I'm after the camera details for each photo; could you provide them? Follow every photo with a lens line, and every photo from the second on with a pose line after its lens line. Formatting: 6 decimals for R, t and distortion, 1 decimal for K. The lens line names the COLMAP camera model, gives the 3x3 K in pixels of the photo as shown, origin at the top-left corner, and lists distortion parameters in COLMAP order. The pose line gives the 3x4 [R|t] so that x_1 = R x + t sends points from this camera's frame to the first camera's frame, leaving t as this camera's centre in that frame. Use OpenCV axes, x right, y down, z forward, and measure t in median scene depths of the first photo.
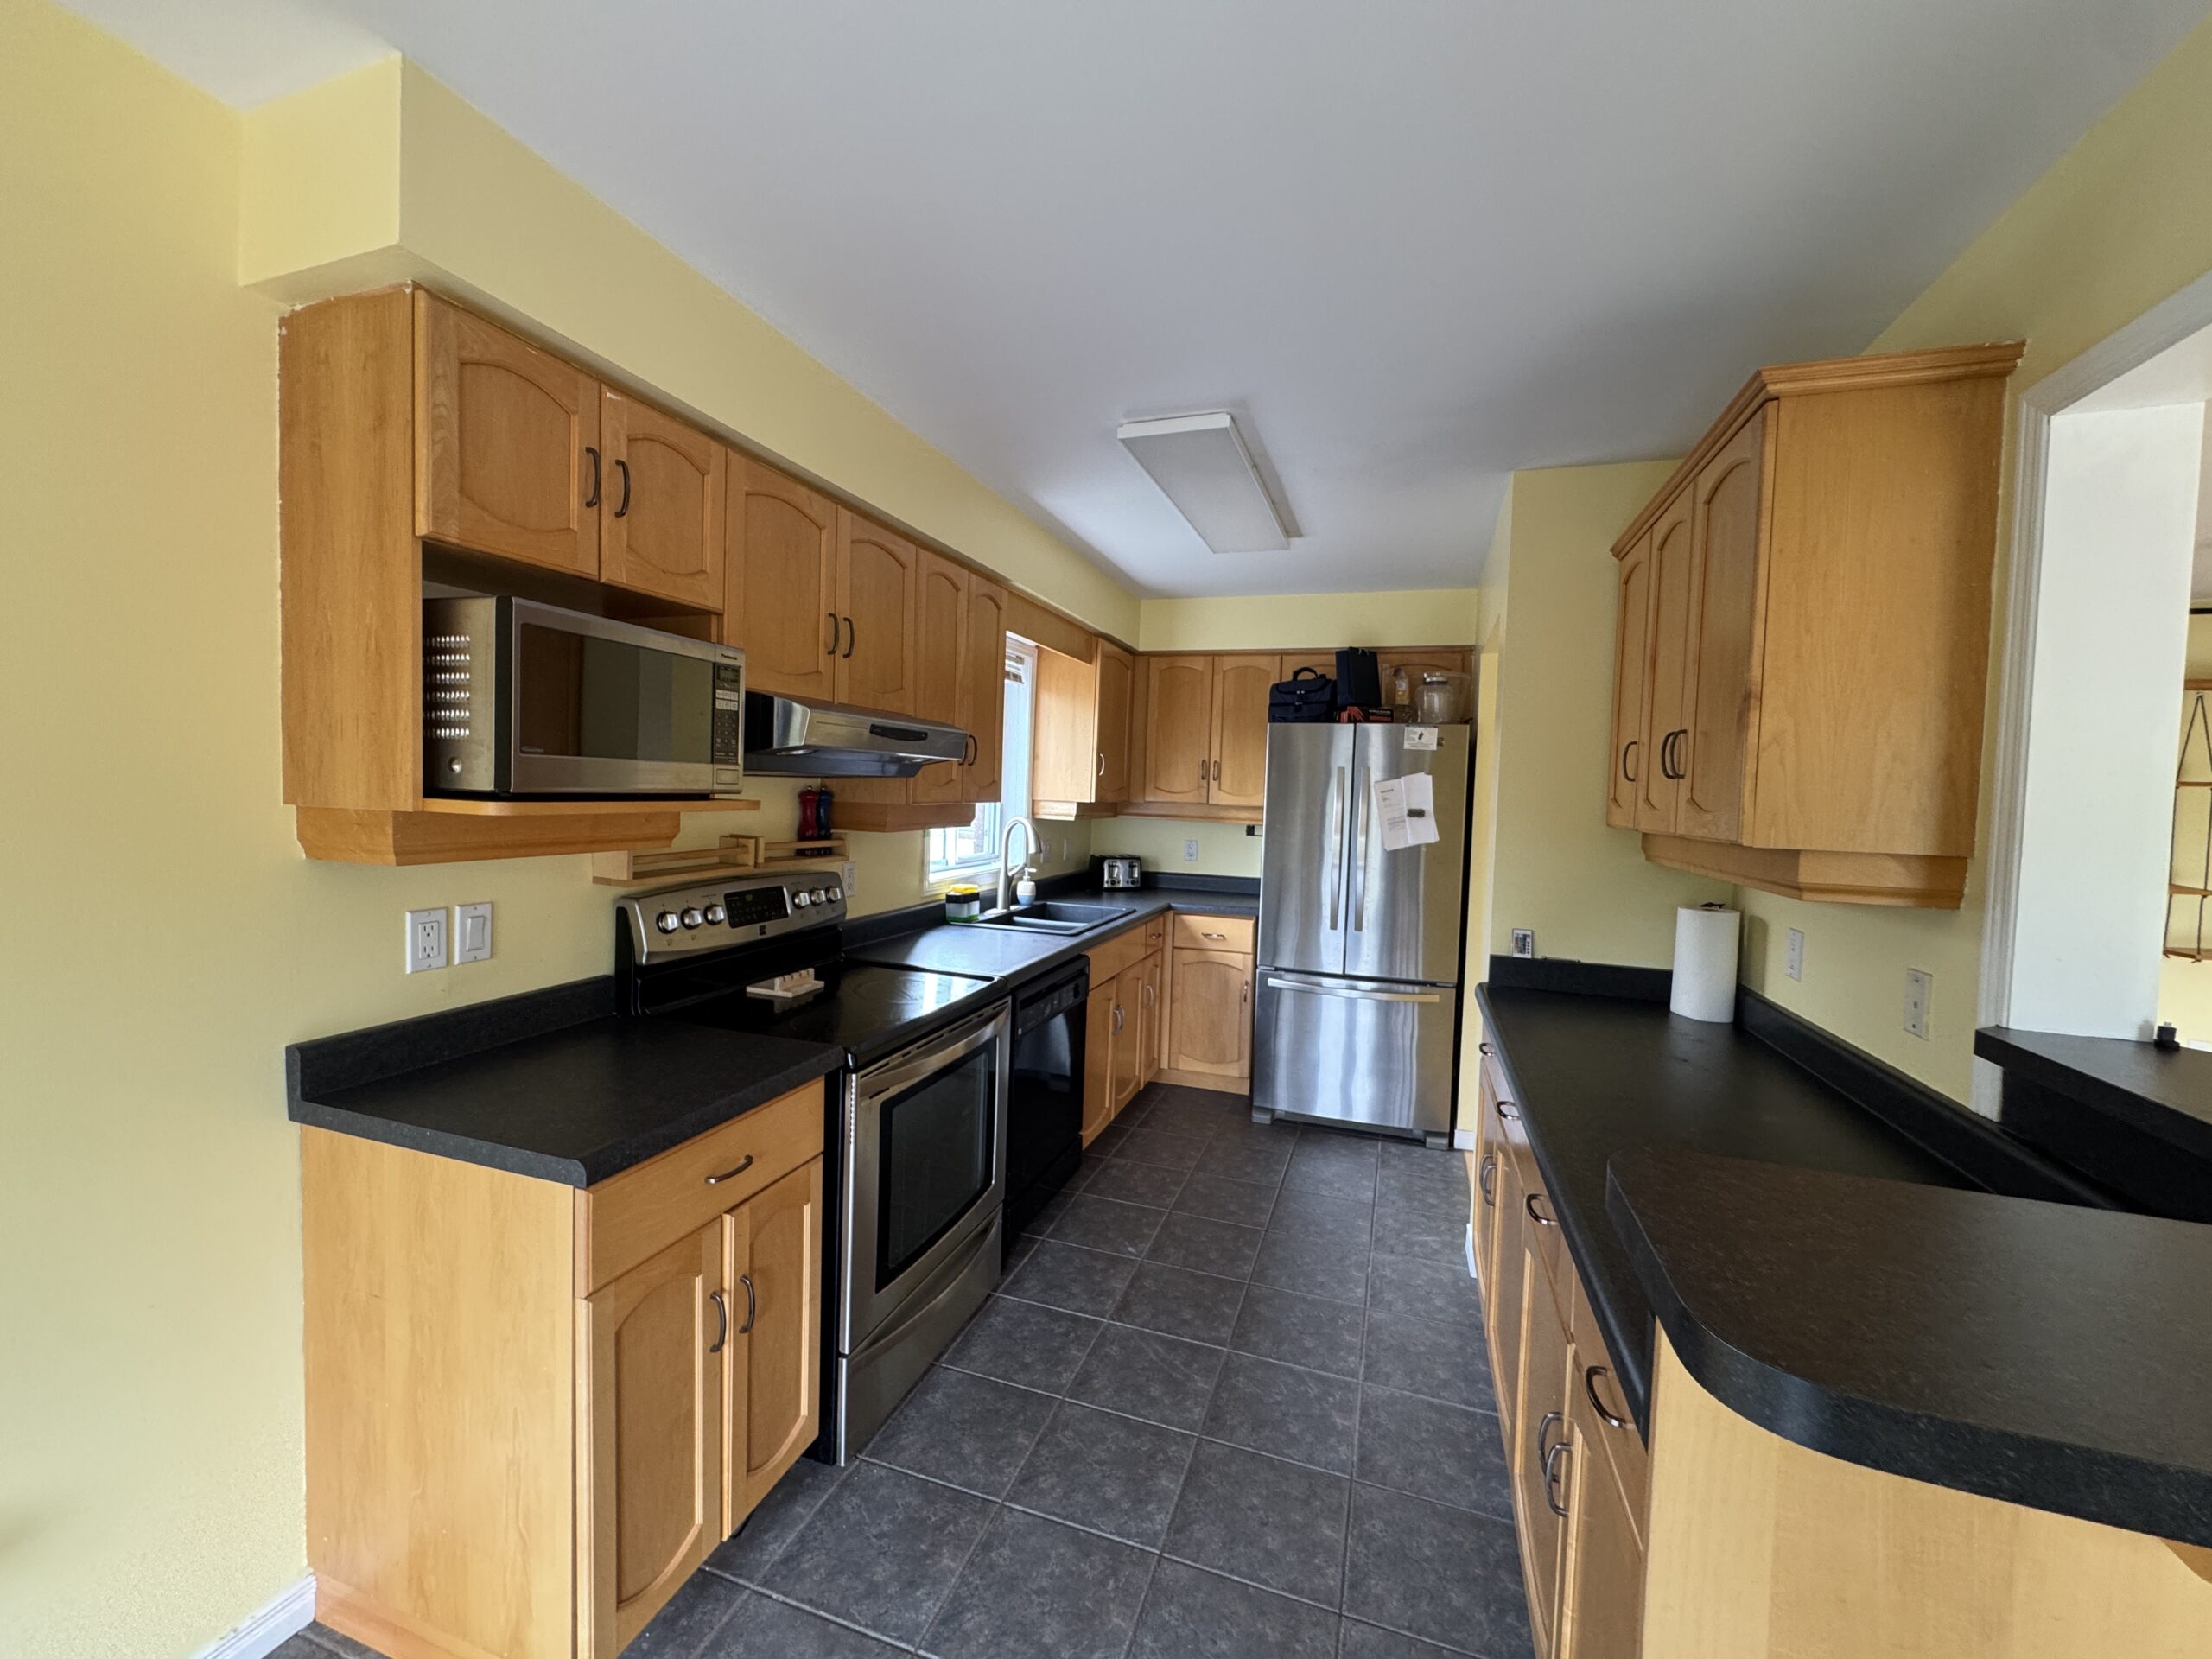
lens RADIAL K [[879.7, 0, 1104.8], [0, 879.7, 828.2], [0, 0, 1]] dist [0.000899, 0.000626]
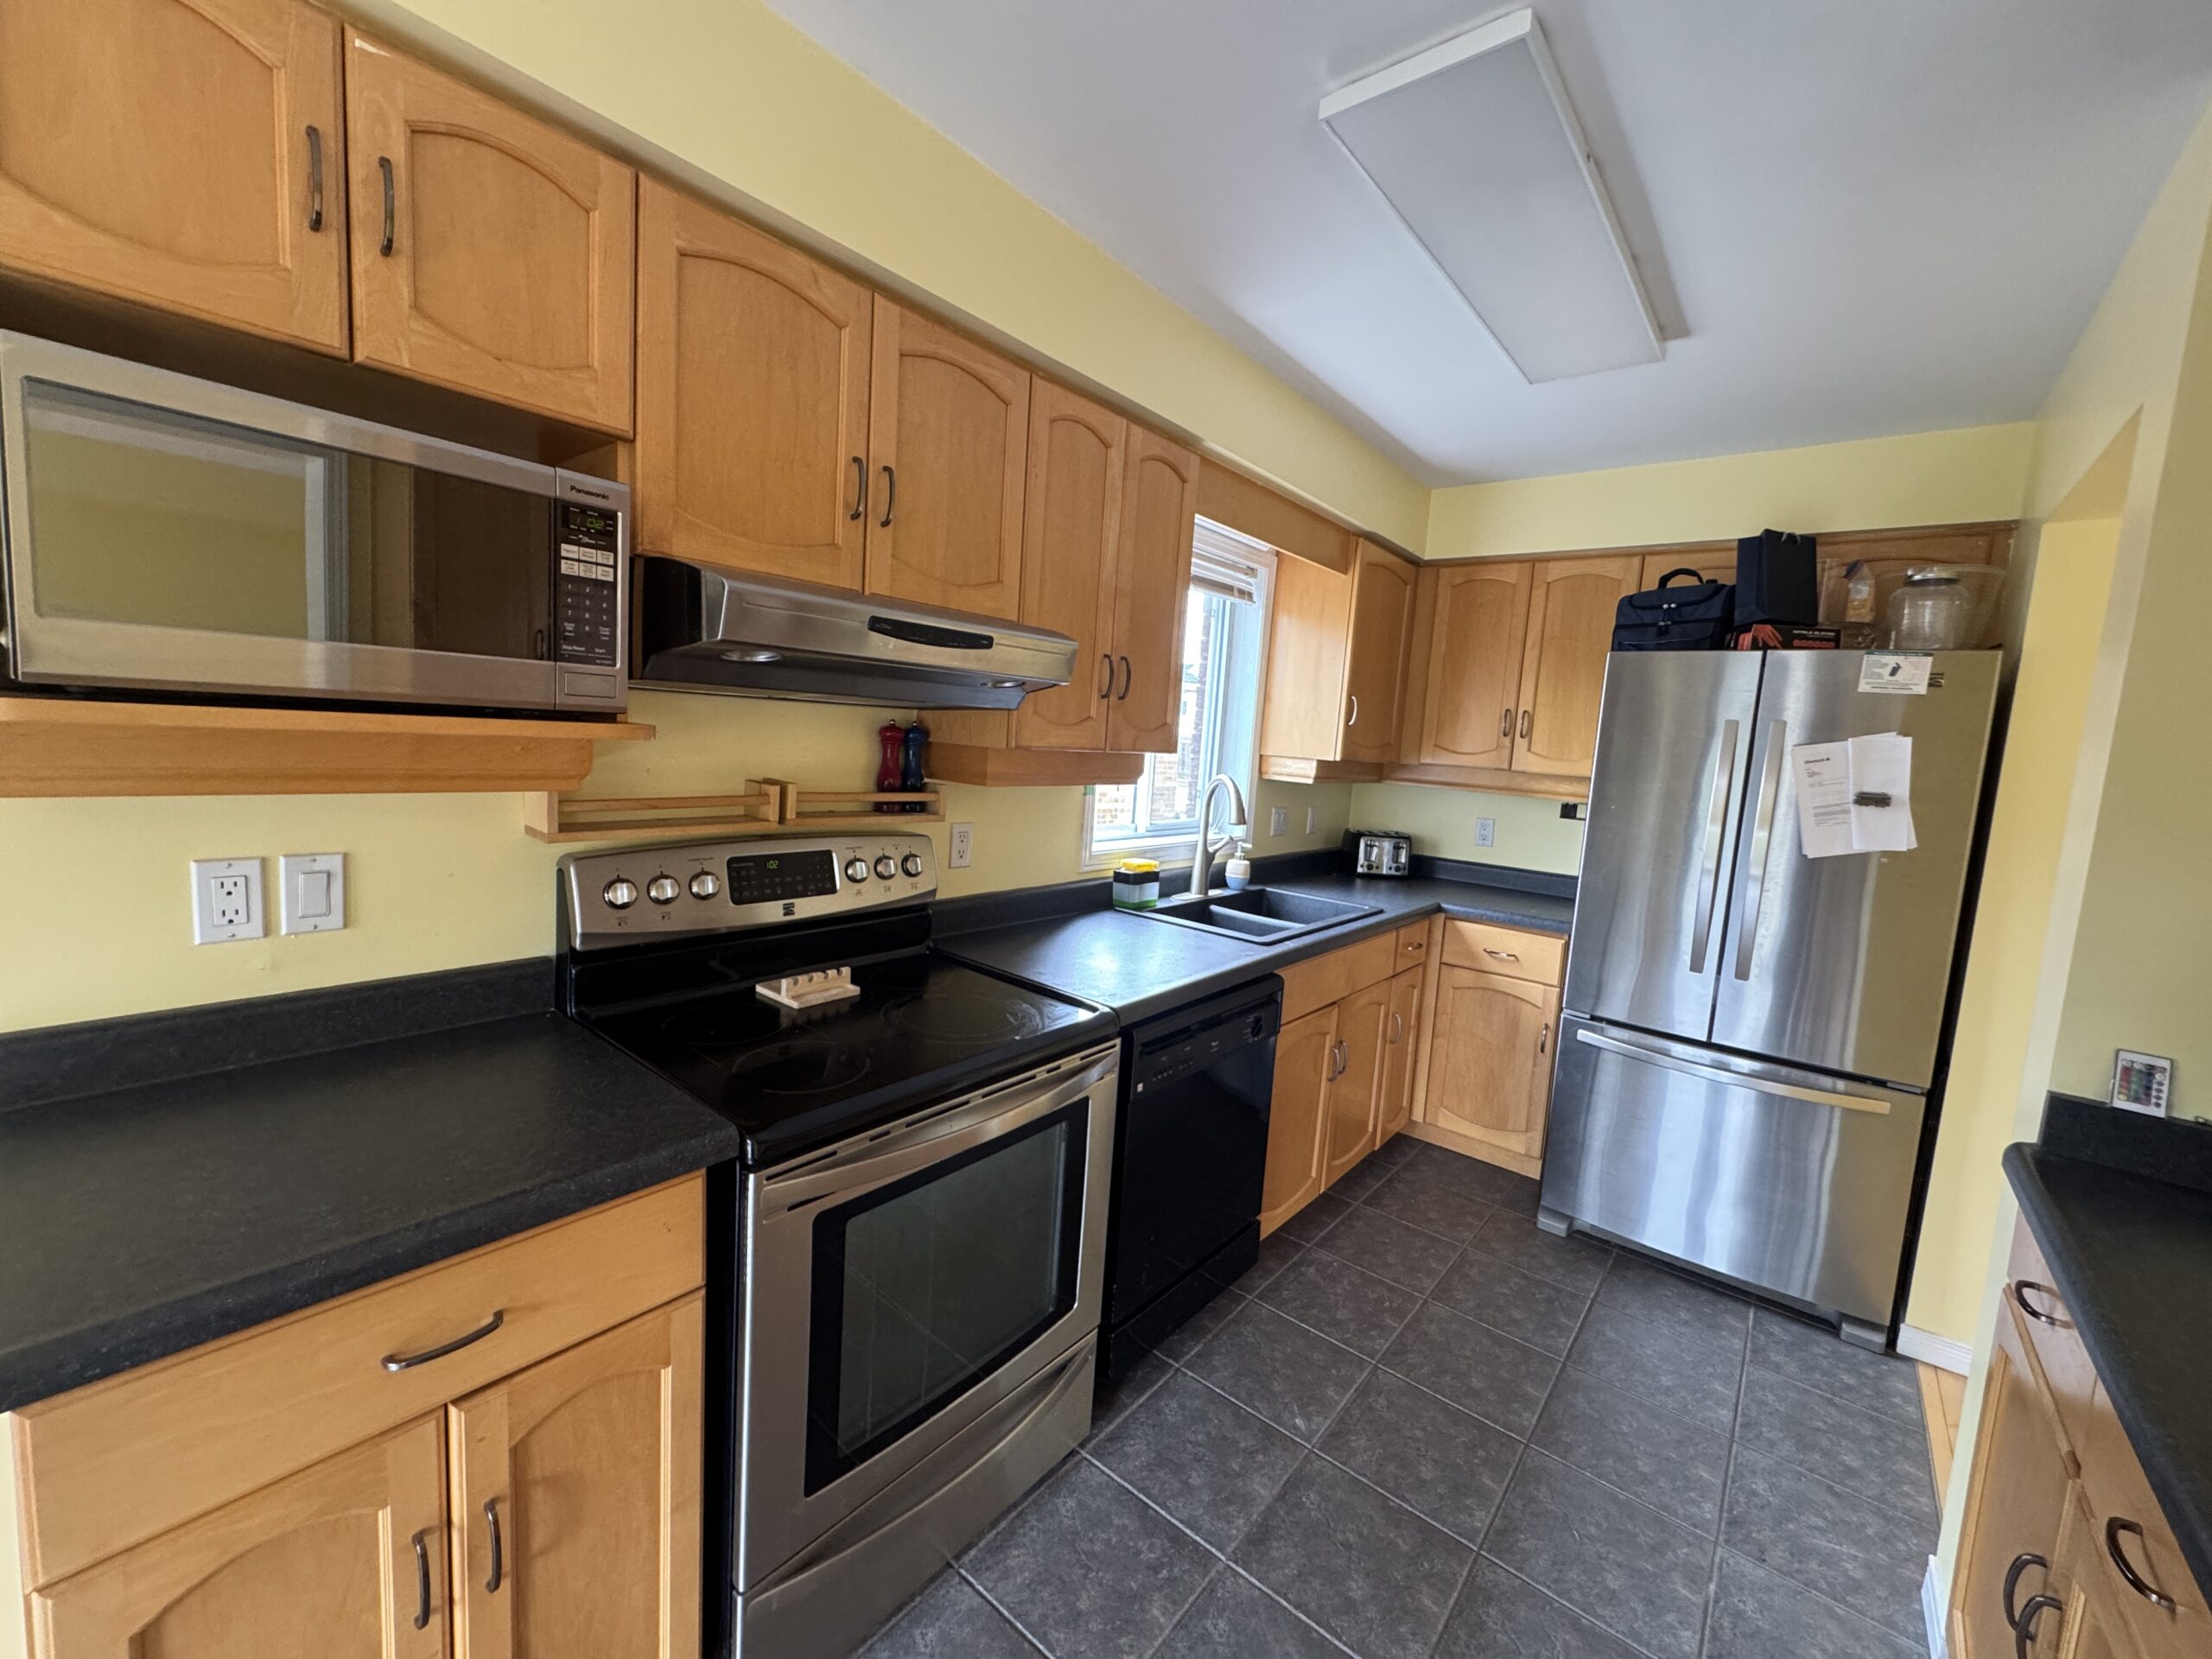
lens RADIAL K [[879.7, 0, 1106.0], [0, 879.7, 824.4], [0, 0, 1]] dist [0.000899, 0.000626]
pose [[0.936575, 0.065772, -0.344240, 0.096924], [-0.050782, 0.997335, 0.052391, -0.006797], [0.346769, -0.031587, 0.937419, 0.344623]]
